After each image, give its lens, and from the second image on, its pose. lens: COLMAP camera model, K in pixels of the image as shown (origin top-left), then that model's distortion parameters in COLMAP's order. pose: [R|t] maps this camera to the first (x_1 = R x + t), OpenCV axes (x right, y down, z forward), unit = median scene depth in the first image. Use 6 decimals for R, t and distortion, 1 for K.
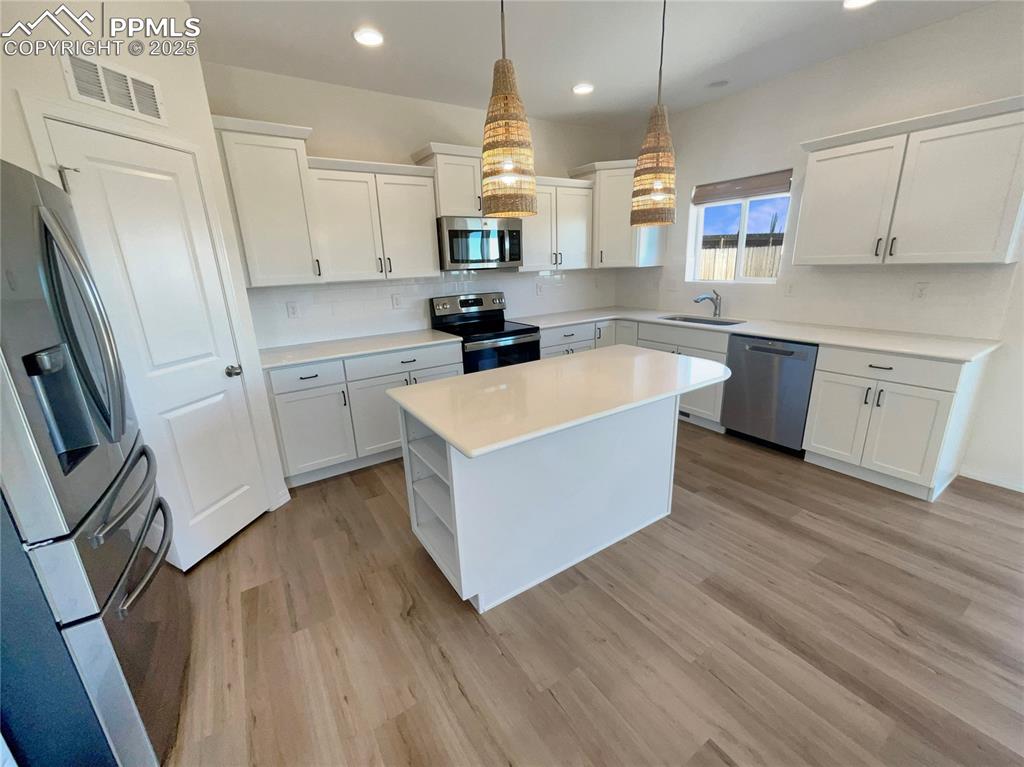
lens RADIAL K [[421.5, 0, 509.3], [0, 421.5, 382.2], [0, 0, 1]] dist [-0.001662, 0.000249]
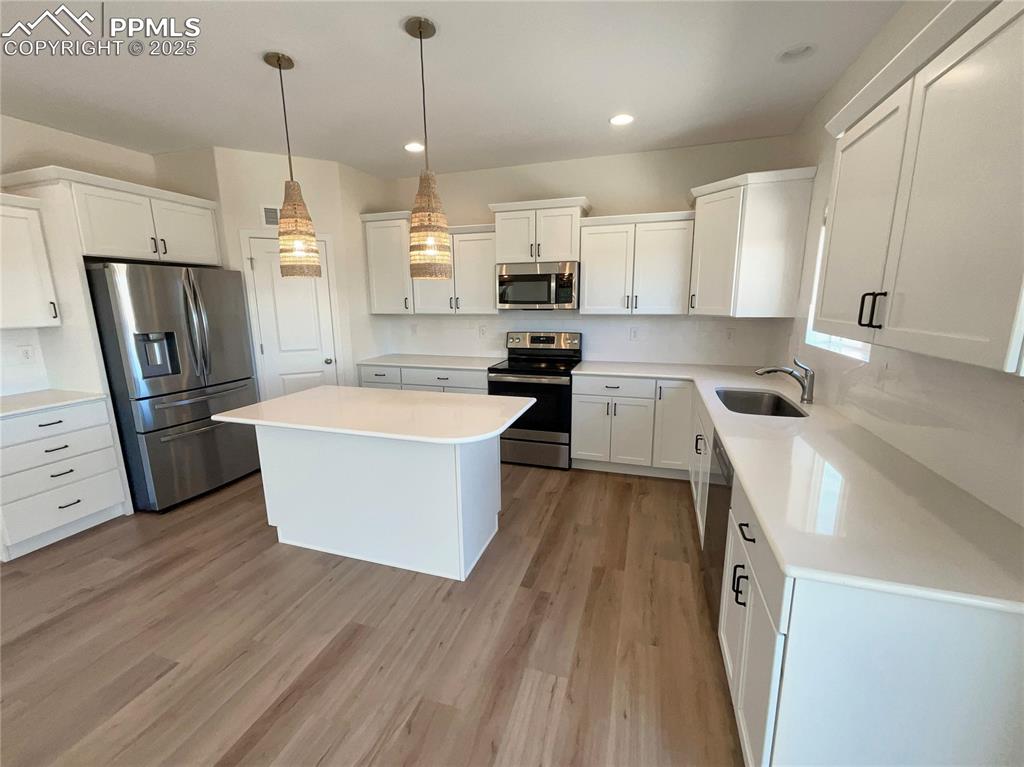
lens RADIAL K [[421.5, 0, 510.6], [0, 421.5, 384.1], [0, 0, 1]] dist [-0.001662, 0.000249]
pose [[0.631055, 0.183824, -0.753643, 0.998512], [-0.227891, 0.972580, 0.046404, -0.163599], [0.741509, 0.142465, 0.655643, 0.386089]]
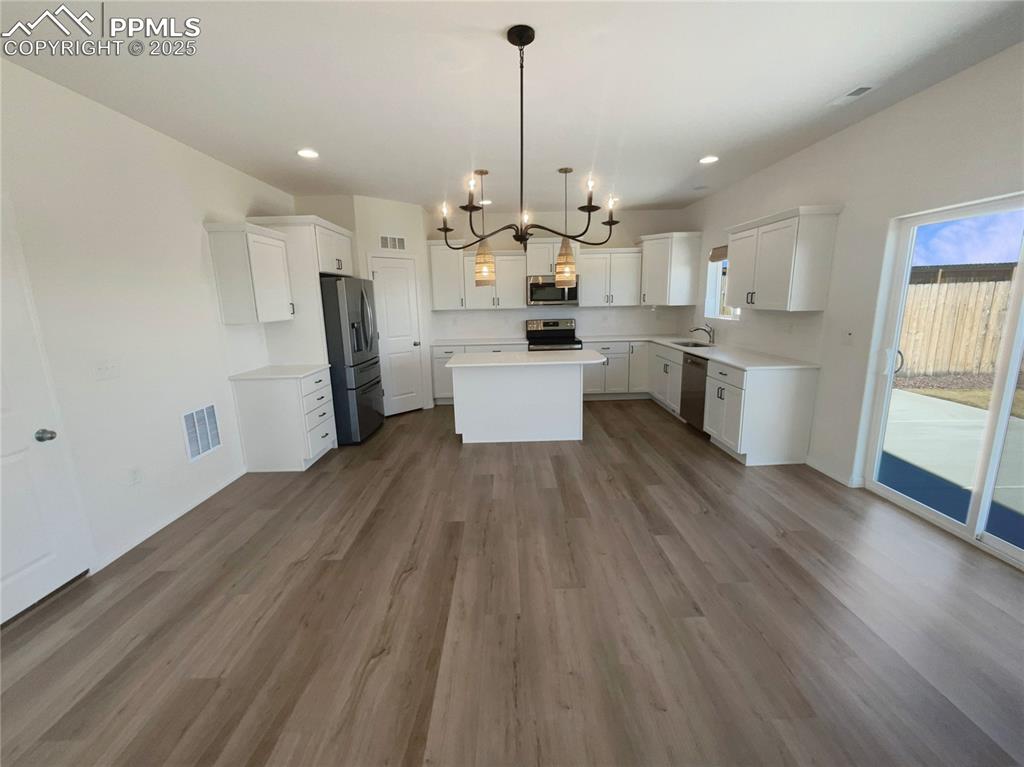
lens RADIAL K [[421.5, 0, 511.0], [0, 421.5, 383.5], [0, 0, 1]] dist [-0.001662, 0.000249]
pose [[0.847321, 0.122359, -0.516794, 0.971785], [-0.154184, 0.987861, -0.018904, 0.143291], [0.508208, 0.095699, 0.855901, -0.695817]]
